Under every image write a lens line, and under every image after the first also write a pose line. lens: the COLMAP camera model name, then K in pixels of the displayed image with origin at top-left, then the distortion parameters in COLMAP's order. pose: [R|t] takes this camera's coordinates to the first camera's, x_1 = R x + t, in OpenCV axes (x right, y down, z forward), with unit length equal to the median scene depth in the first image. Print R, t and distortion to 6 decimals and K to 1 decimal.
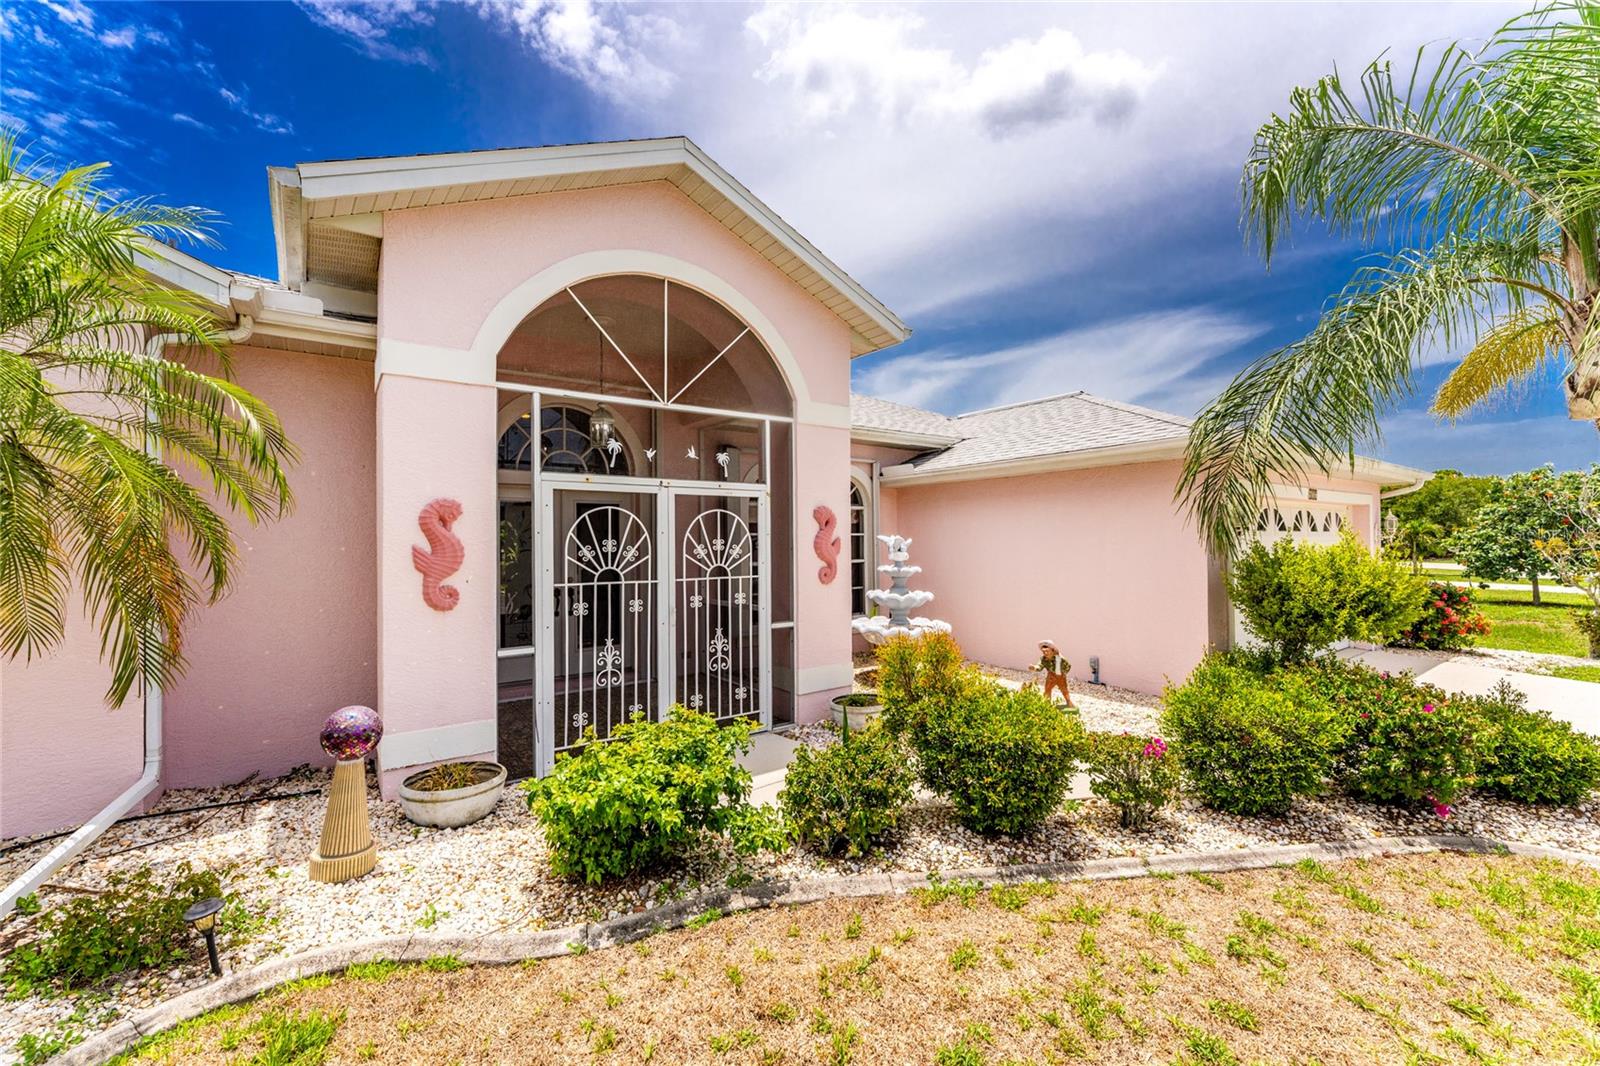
lens RADIAL K [[658.3, 0, 797.6], [0, 658.3, 533.8], [0, 0, 1]] dist [-0.002649, 0.000550]
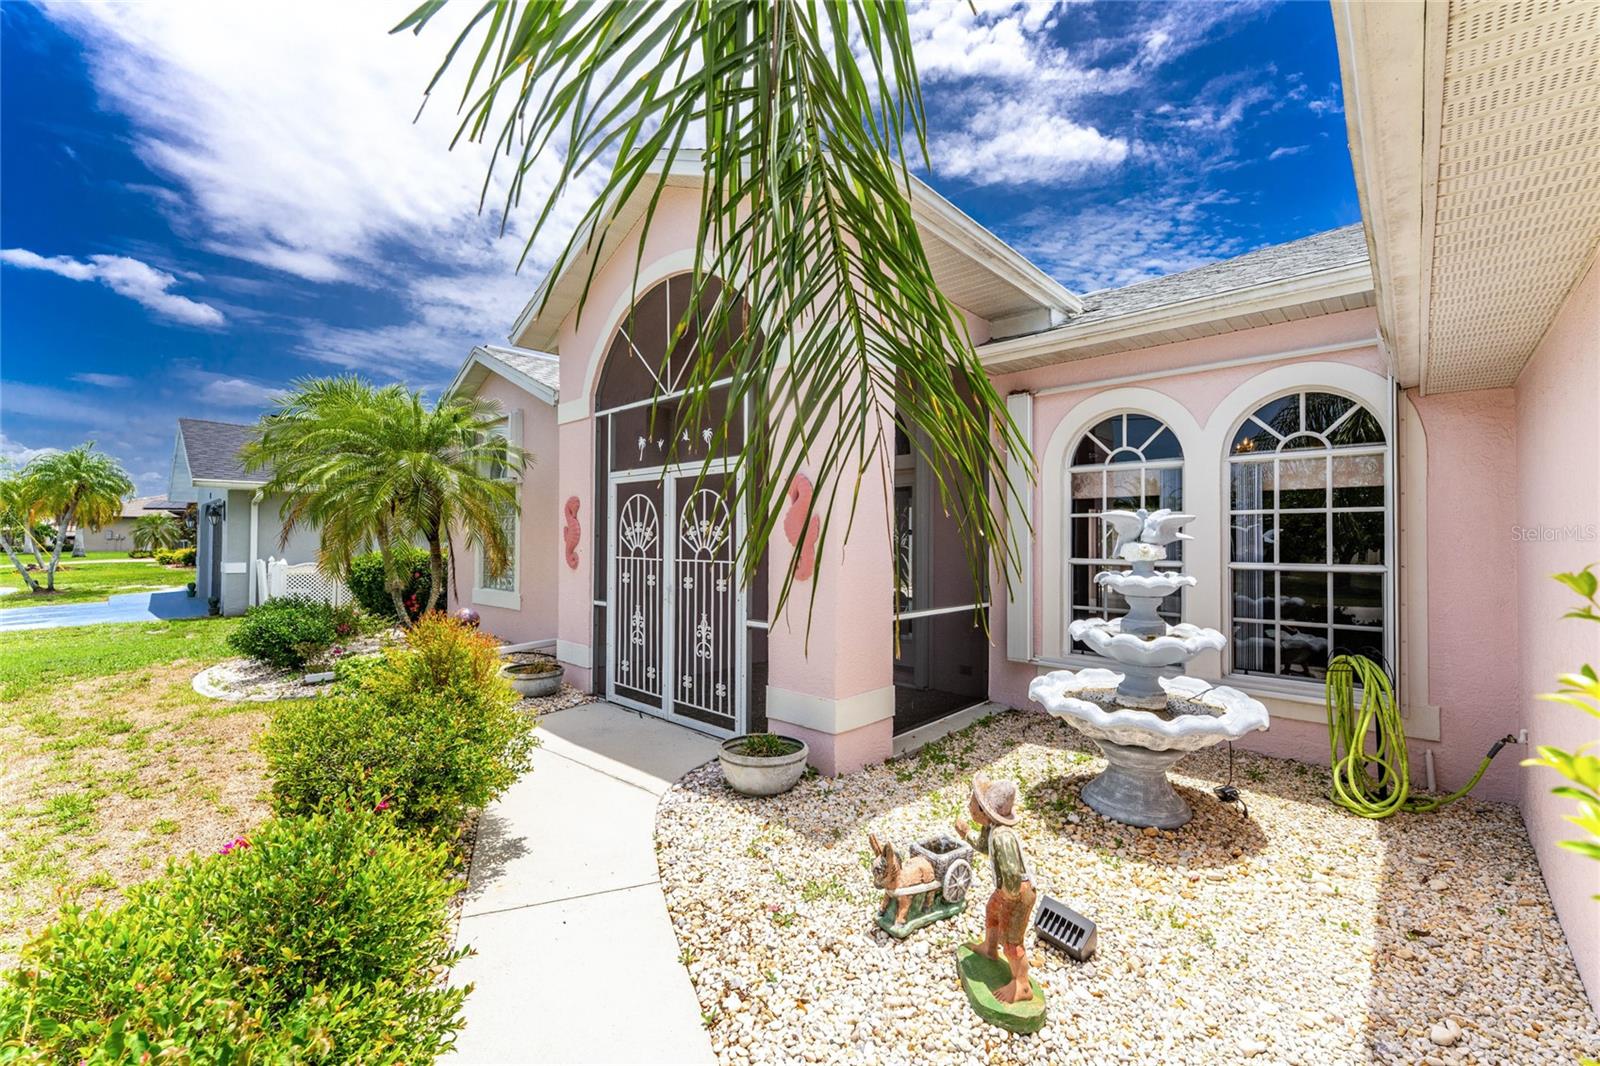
lens RADIAL K [[658.3, 0, 786.7], [0, 658.3, 528.5], [0, 0, 1]] dist [-0.002649, 0.000550]
pose [[0.171647, -0.007695, -0.985128, 0.875619], [0.004140, 0.999966, -0.007090, 0.028295], [0.985150, -0.002861, 0.171673, 0.992866]]
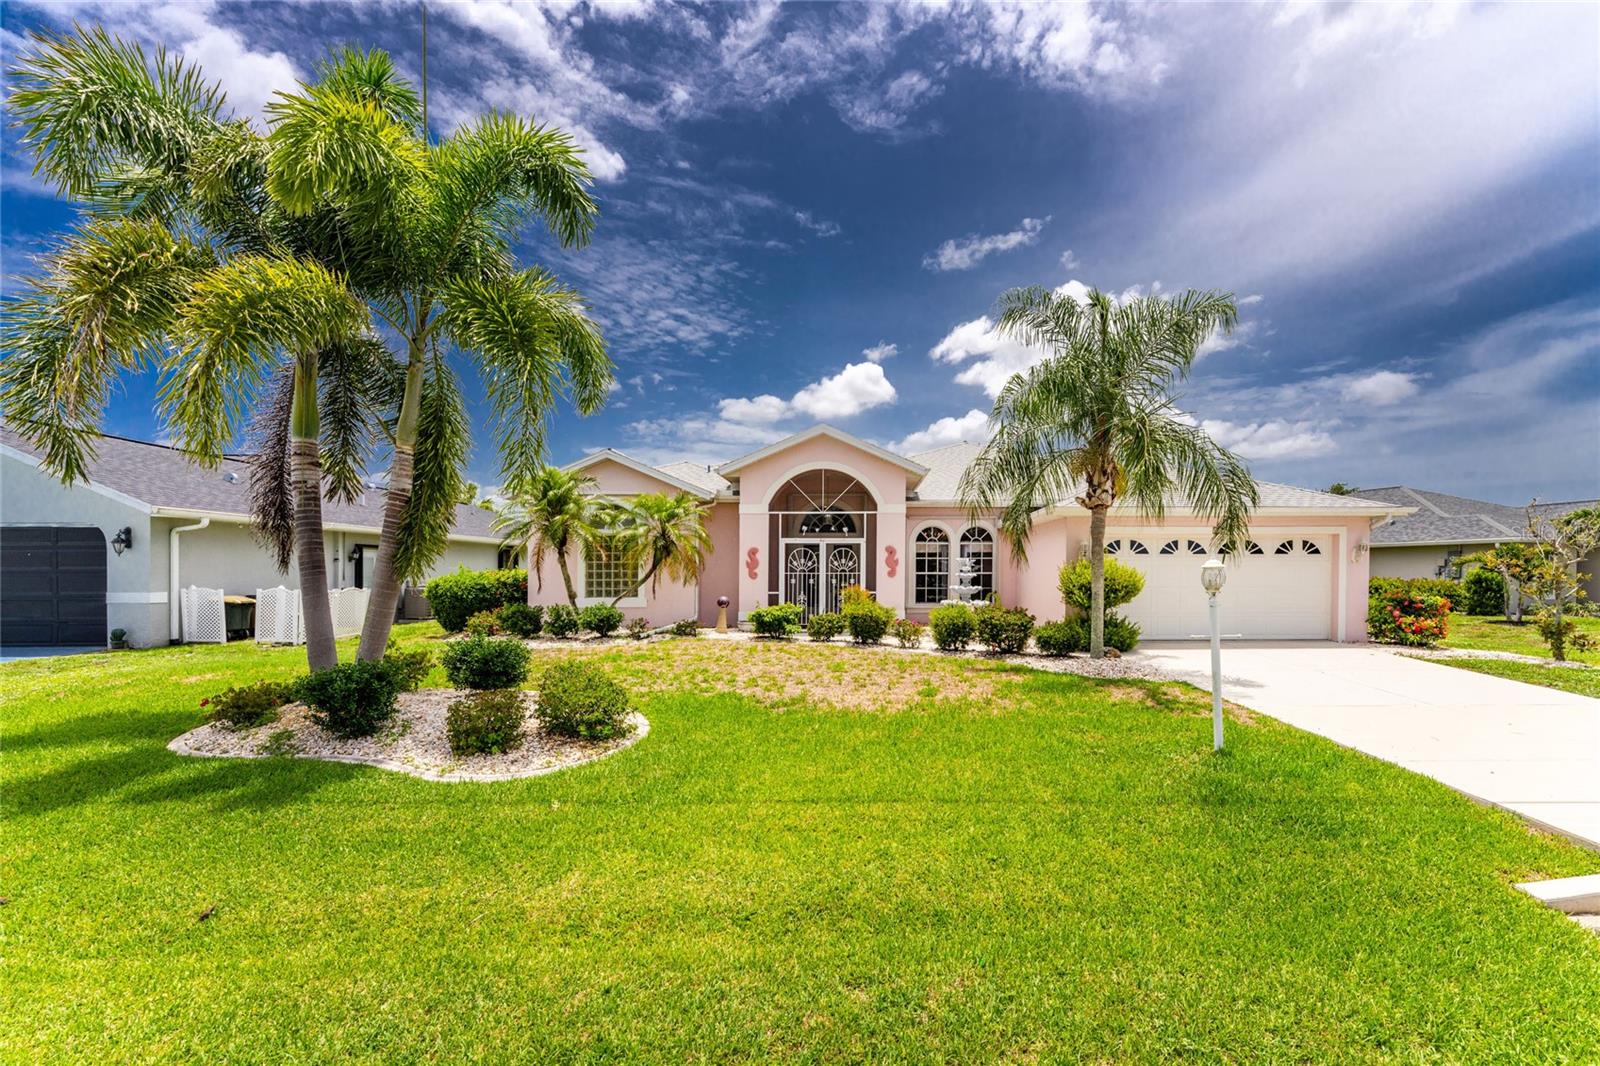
lens RADIAL K [[672.8, 0, 860.3], [0, 672.8, 590.9], [0, 0, 1]] dist [-0.010053, -0.000149]
pose [[0.809541, 0.024440, -0.586554, 1.658575], [-0.000169, 0.999143, 0.041397, 0.025441], [0.587063, -0.033414, 0.808851, -1.291119]]
